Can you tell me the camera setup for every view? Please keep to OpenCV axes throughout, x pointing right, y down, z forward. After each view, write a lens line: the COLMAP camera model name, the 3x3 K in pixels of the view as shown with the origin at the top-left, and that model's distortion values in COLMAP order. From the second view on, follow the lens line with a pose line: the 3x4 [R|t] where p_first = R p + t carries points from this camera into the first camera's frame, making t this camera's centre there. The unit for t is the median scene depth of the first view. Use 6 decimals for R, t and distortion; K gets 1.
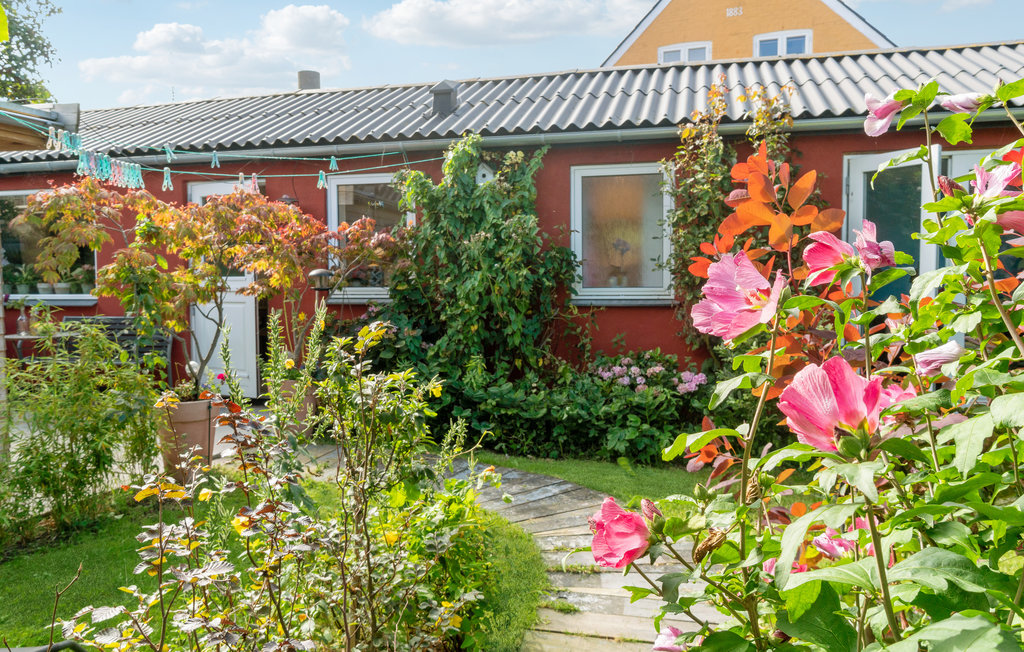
lens RADIAL K [[785.5, 0, 505.6], [0, 785.5, 327.3], [0, 0, 1]] dist [-0.008677, 0.012645]
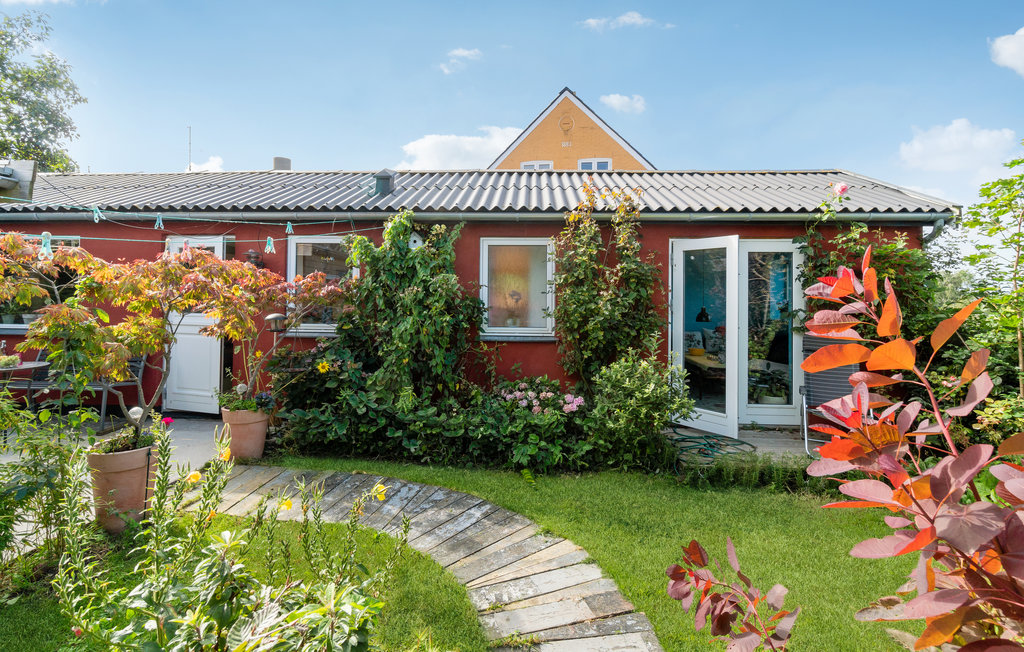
lens RADIAL K [[468.6, 0, 509.5], [0, 468.6, 291.4], [0, 0, 1]] dist [-0.002804, -0.000740]
pose [[0.980142, 0.021310, 0.197147, -0.027177], [-0.006687, 0.997195, -0.074543, -0.055904], [-0.198183, 0.071745, 0.977536, 0.222328]]
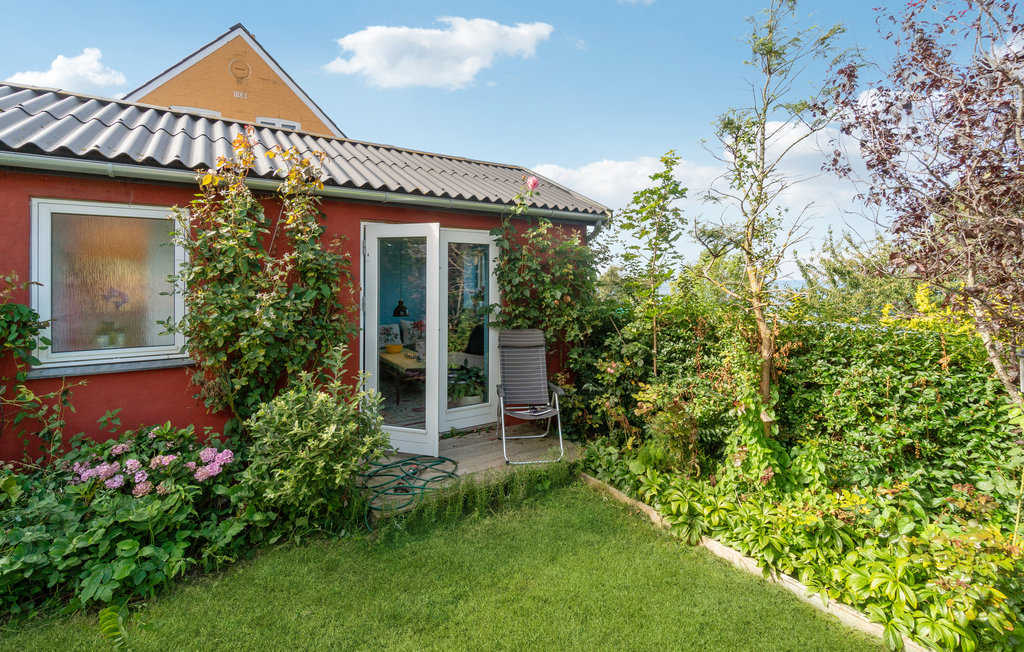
lens RADIAL K [[468.6, 0, 509.3], [0, 468.6, 282.1], [0, 0, 1]] dist [-0.002804, -0.000740]
pose [[0.684098, 0.009751, 0.729325, 0.075886], [0.033290, 0.998451, -0.044575, -0.091879], [-0.728630, 0.054773, 0.682714, 0.373176]]
